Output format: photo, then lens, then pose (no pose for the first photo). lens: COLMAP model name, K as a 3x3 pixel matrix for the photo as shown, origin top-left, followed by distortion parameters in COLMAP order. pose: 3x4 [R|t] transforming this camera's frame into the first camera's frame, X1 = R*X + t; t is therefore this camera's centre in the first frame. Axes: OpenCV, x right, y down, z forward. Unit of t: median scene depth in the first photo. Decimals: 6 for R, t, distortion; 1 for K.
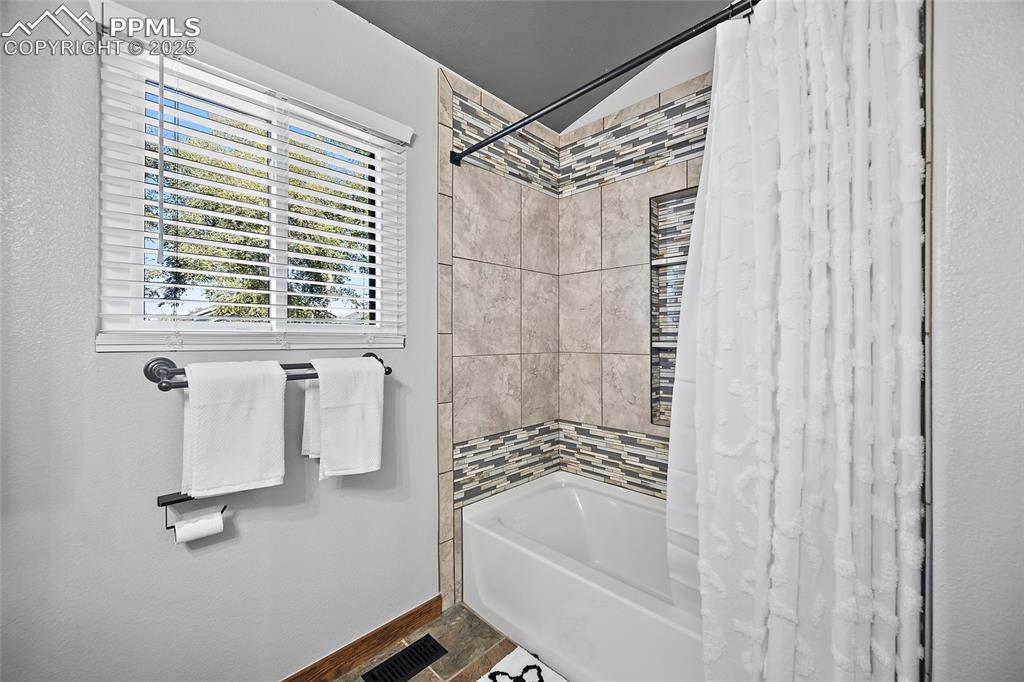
lens RADIAL K [[403.4, 0, 510.1], [0, 403.4, 335.9], [0, 0, 1]] dist [0.000064, 0.000023]
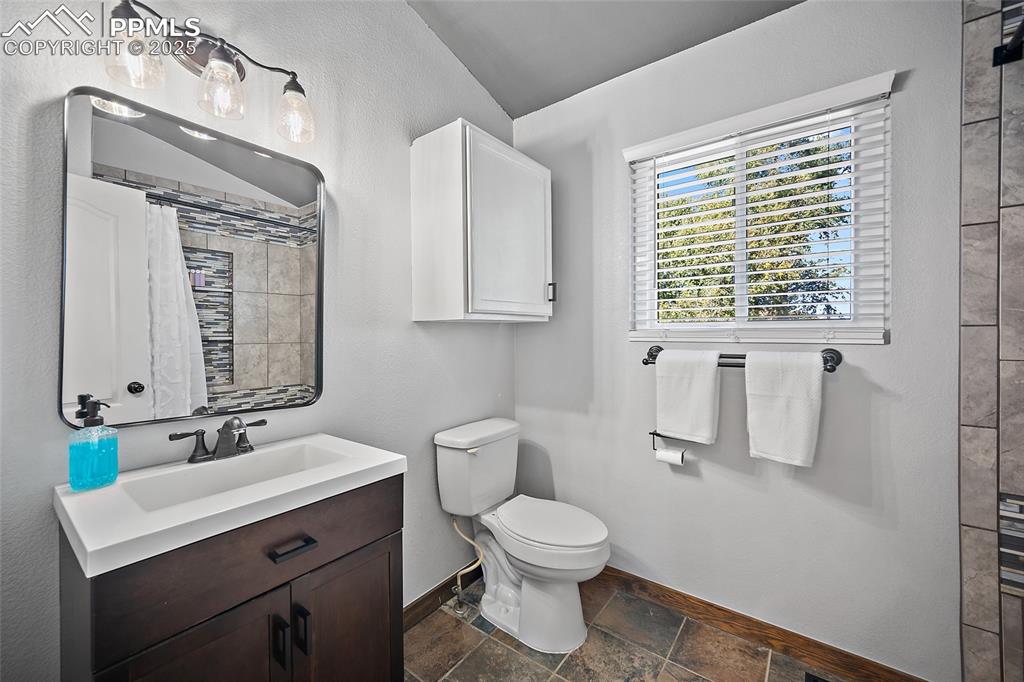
lens RADIAL K [[403.4, 0, 510.1], [0, 403.4, 335.9], [0, 0, 1]] dist [0.000064, 0.000023]
pose [[0.120911, 0.002809, -0.992659, 0.560557], [0.009296, 0.999949, 0.003962, 0.002761], [0.992620, -0.009707, 0.120879, 0.175345]]
